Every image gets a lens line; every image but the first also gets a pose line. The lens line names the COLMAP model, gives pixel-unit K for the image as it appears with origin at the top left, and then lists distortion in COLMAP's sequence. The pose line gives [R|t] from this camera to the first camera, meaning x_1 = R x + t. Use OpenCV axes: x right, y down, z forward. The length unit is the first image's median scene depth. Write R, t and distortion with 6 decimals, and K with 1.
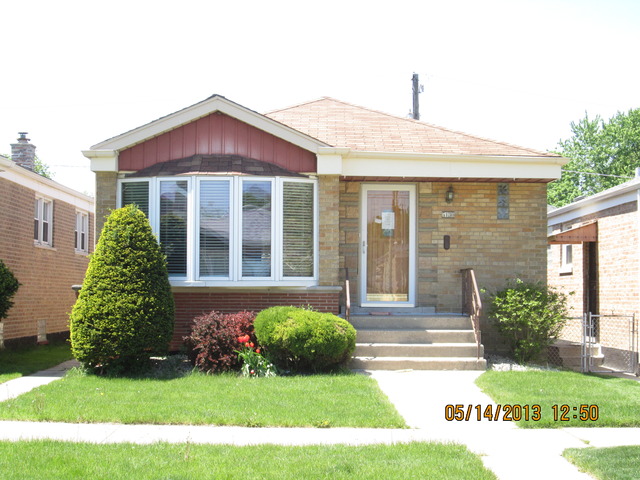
lens RADIAL K [[1178.0, 0, 320.2], [0, 1178.0, 239.1], [0, 0, 1]] dist [-0.231041, 0.000000]
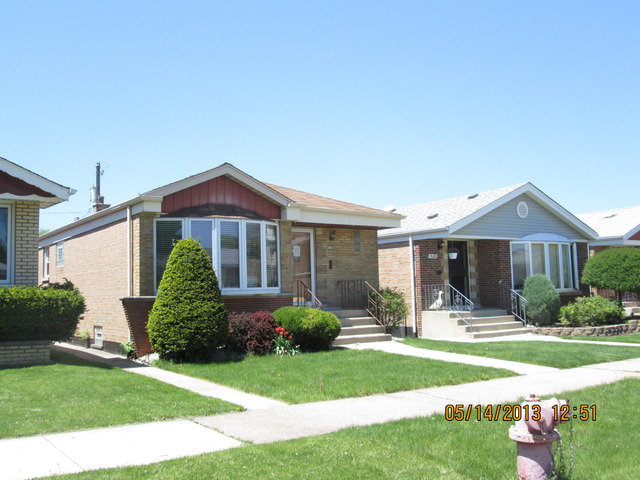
lens RADIAL K [[658.7, 0, 320.7], [0, 658.7, 238.1], [0, 0, 1]] dist [-0.139179, 0.000000]
pose [[0.834199, 0.020593, 0.551079, -0.436730], [0.003834, 0.999062, -0.043138, 0.005789], [-0.551451, 0.038098, 0.833337, 0.257950]]
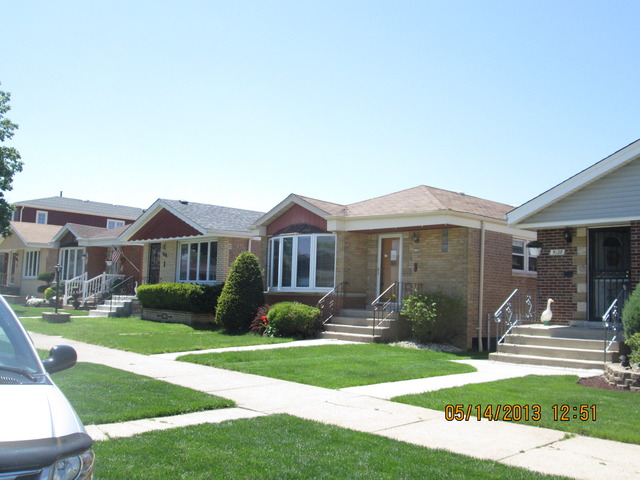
lens RADIAL K [[658.7, 0, 320.8], [0, 658.7, 239.8], [0, 0, 1]] dist [-0.139179, 0.000000]
pose [[0.661882, -0.051847, -0.747813, 0.752101], [0.008352, 0.998053, -0.061804, 0.021524], [0.749562, 0.034661, 0.661026, 0.314716]]
